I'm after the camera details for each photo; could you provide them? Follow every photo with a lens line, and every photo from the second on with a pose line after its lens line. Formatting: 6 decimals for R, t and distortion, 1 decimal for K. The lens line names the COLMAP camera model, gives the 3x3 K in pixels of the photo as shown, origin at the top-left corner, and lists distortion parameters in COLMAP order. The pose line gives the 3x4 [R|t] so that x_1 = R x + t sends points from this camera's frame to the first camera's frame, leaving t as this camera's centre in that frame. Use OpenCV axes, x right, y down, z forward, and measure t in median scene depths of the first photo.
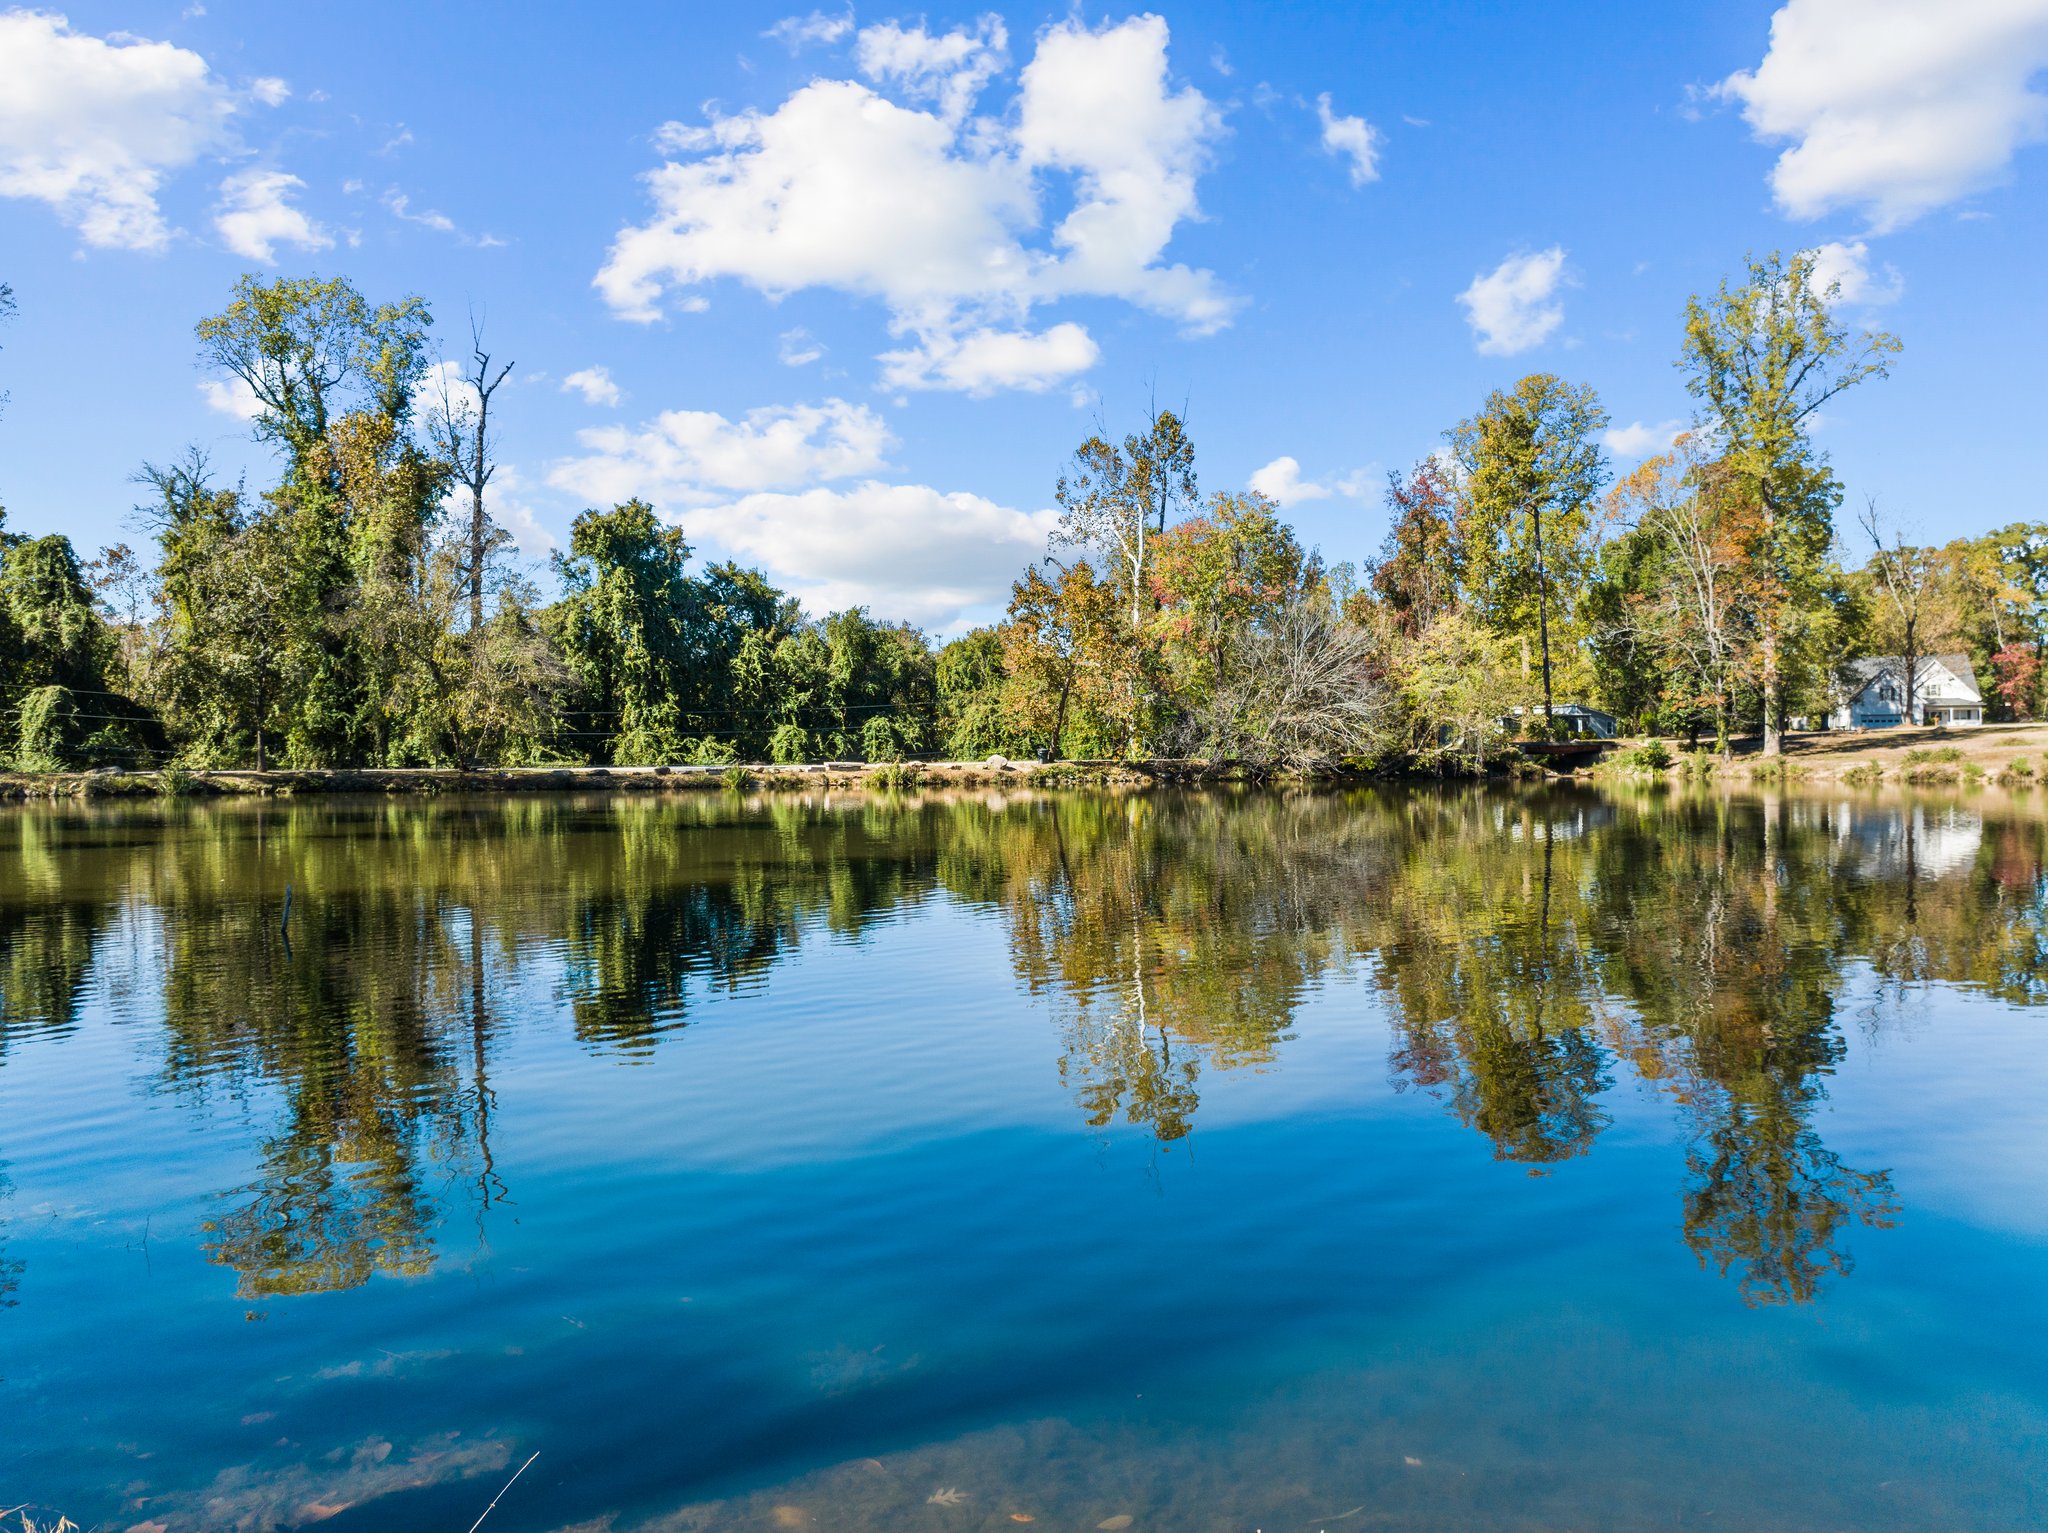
lens RADIAL K [[1457.8, 0, 1036.8], [0, 1457.8, 756.6], [0, 0, 1]] dist [-0.040108, 0.002802]
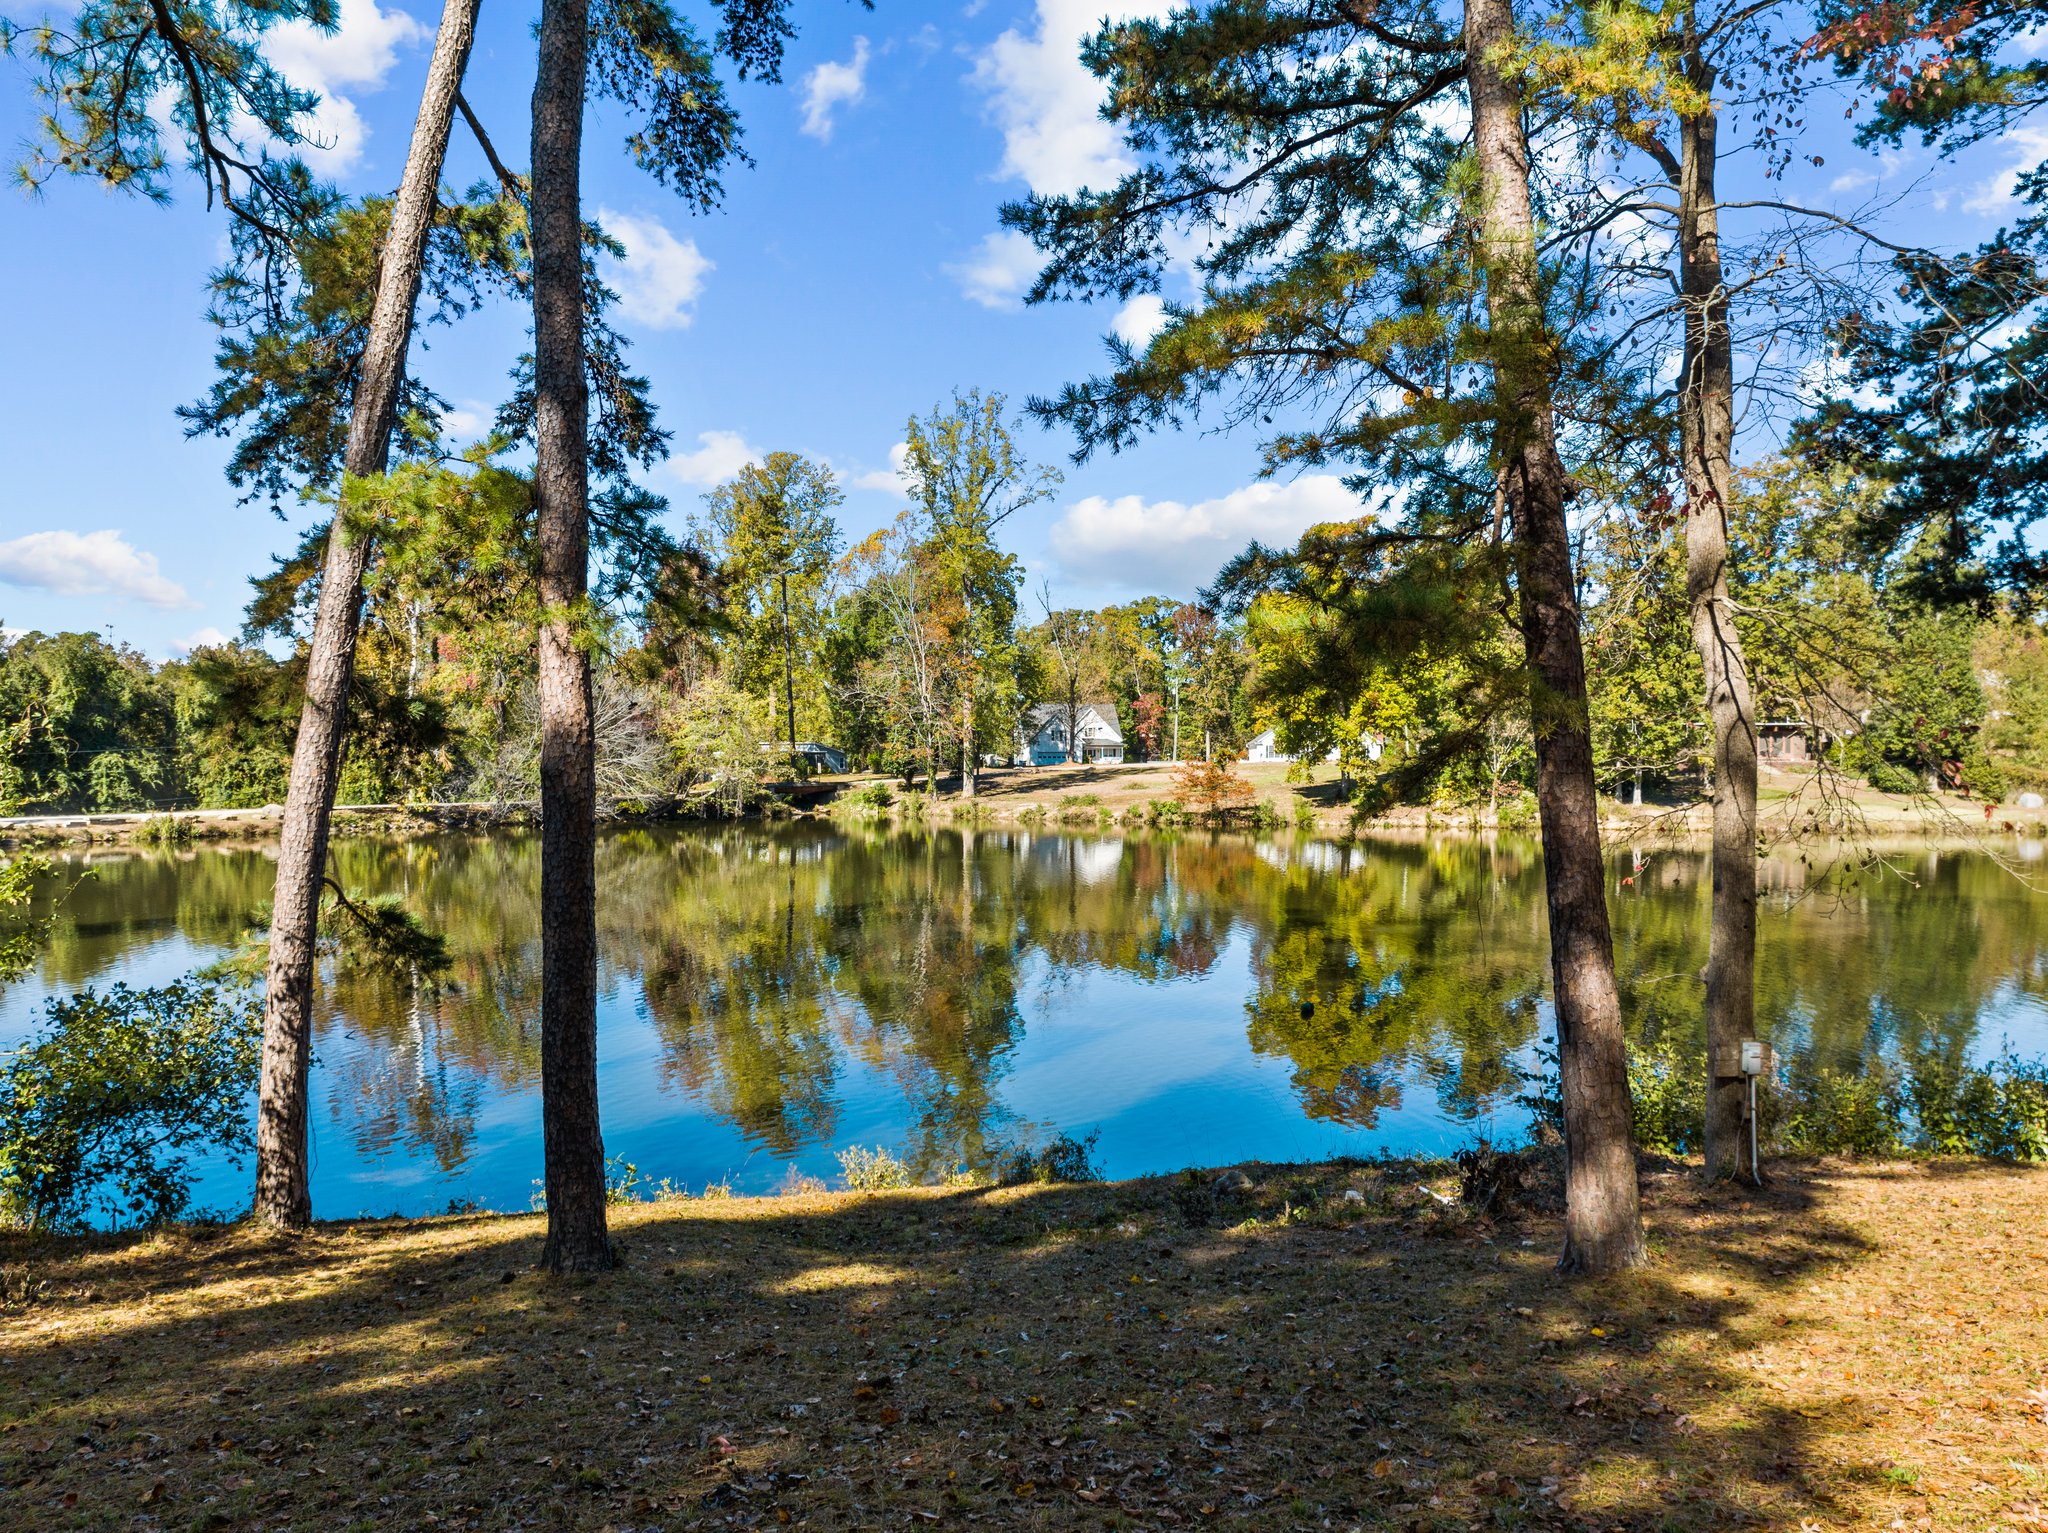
lens RADIAL K [[1457.8, 0, 1036.8], [0, 1457.8, 756.6], [0, 0, 1]] dist [-0.040108, 0.002802]
pose [[0.870933, 0.005893, 0.491366, -0.049648], [-0.003858, 0.999979, -0.005155, -0.026322], [-0.491386, 0.002594, 0.870938, -0.108477]]
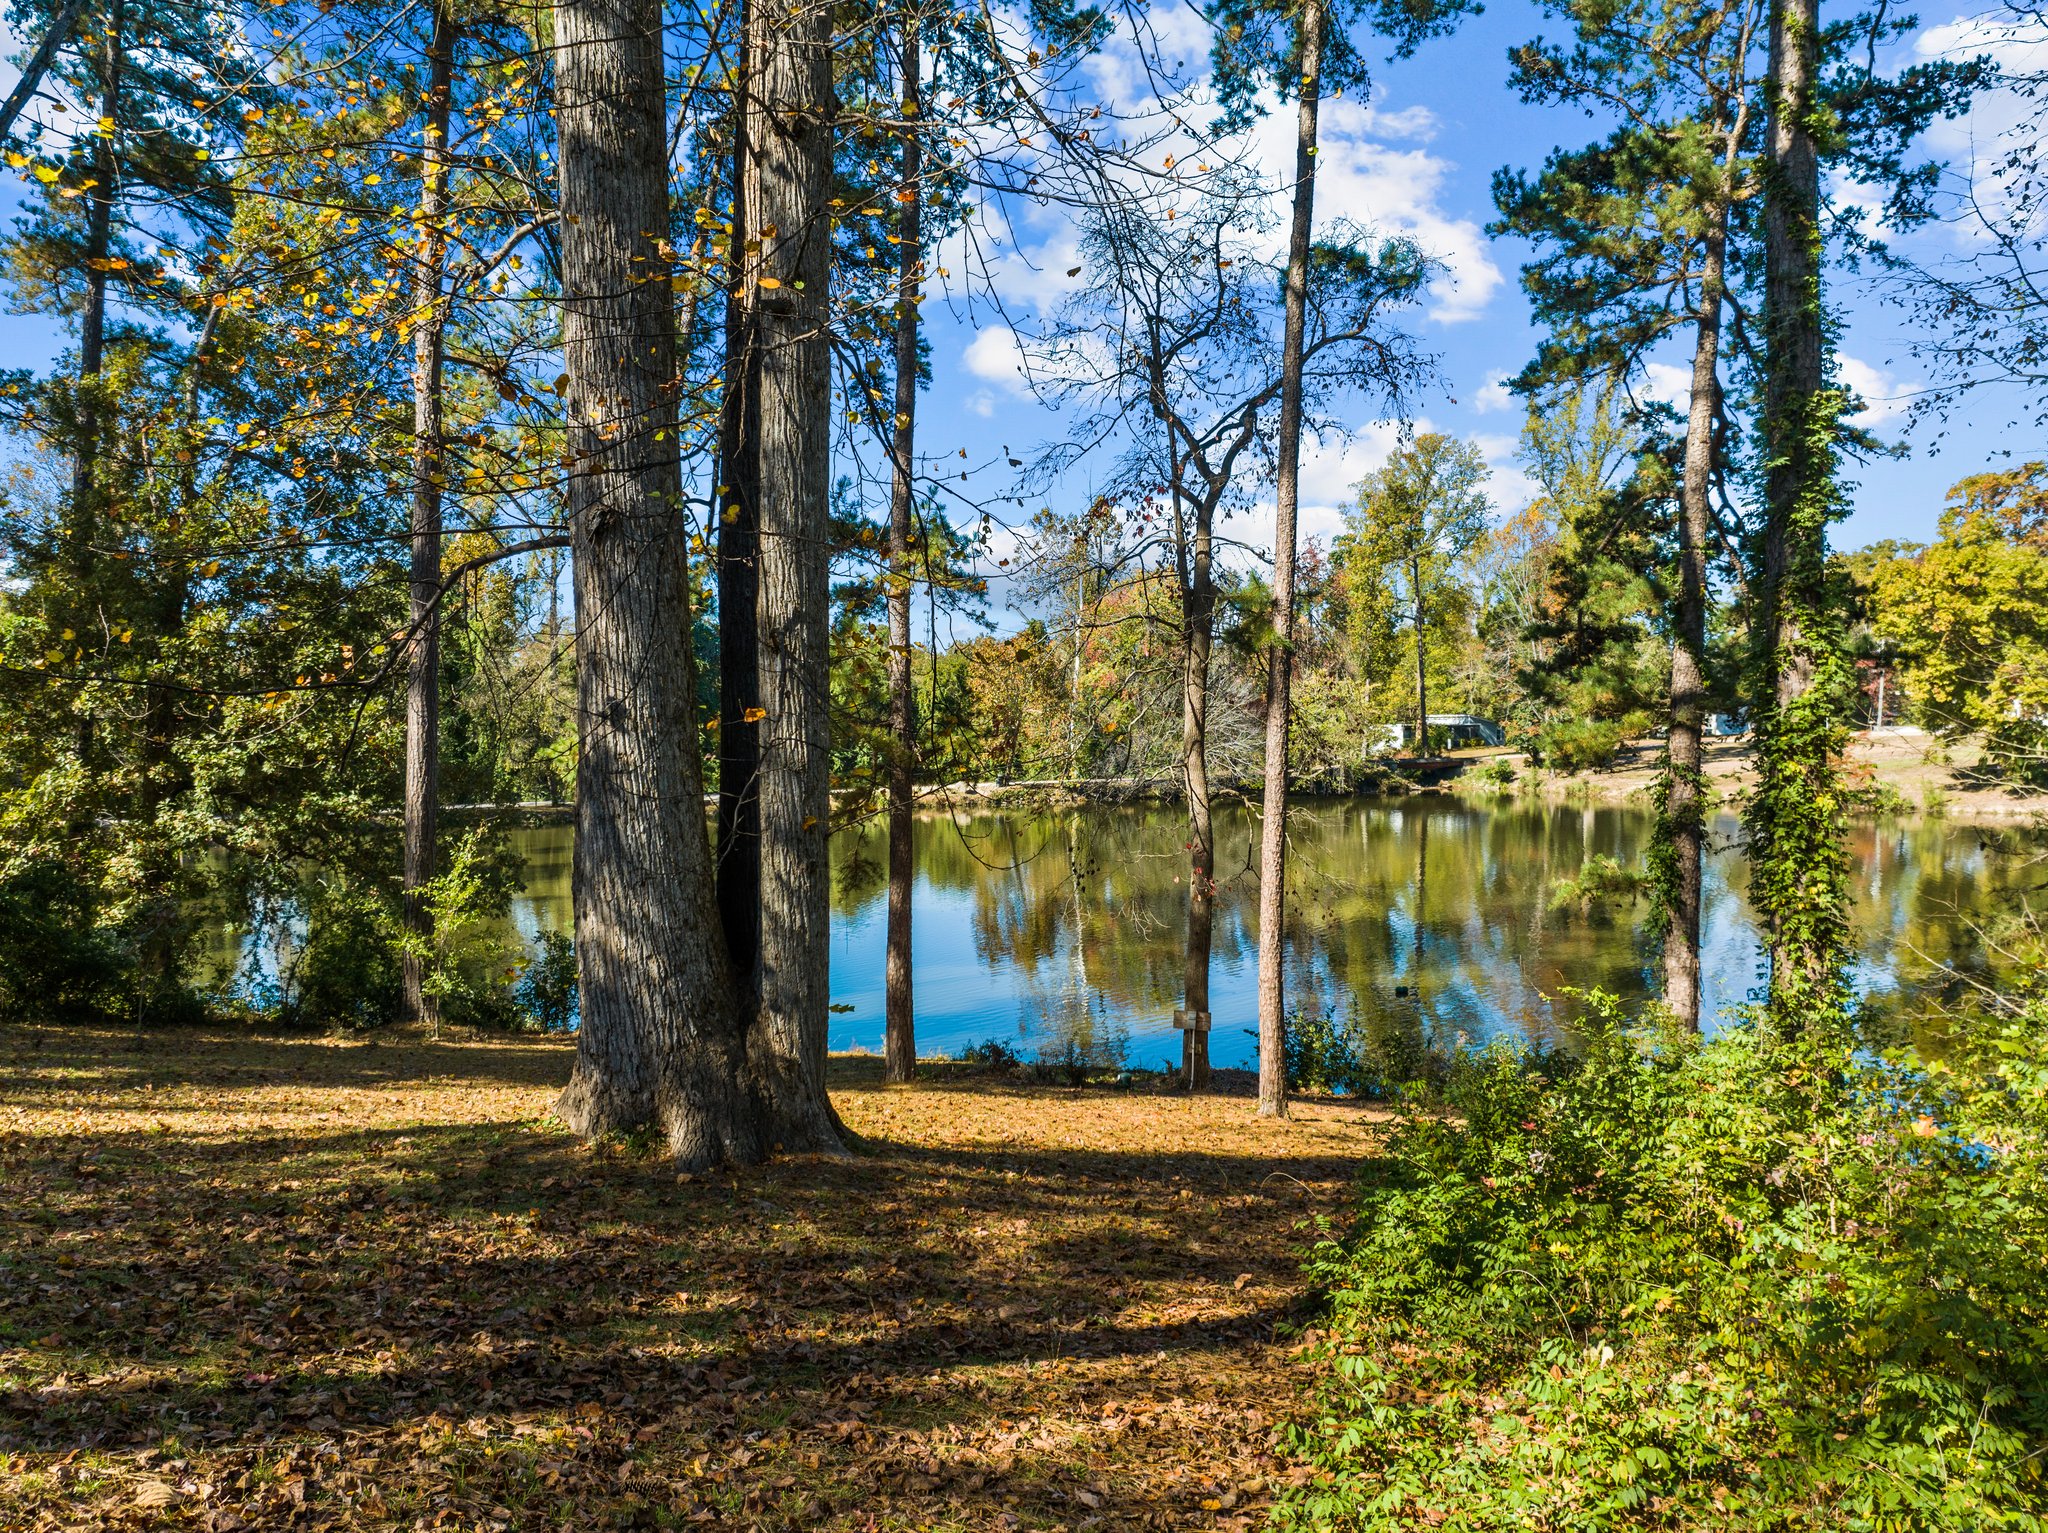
lens RADIAL K [[1497.8, 0, 1024.0], [0, 1497.8, 766.5], [0, 0, 1]] dist [-0.042648, 0.000412]
pose [[0.999963, -0.007798, -0.003501, 0.026140], [0.007904, 0.999471, 0.031548, -0.046795], [0.003253, -0.031575, 0.999496, -0.258551]]
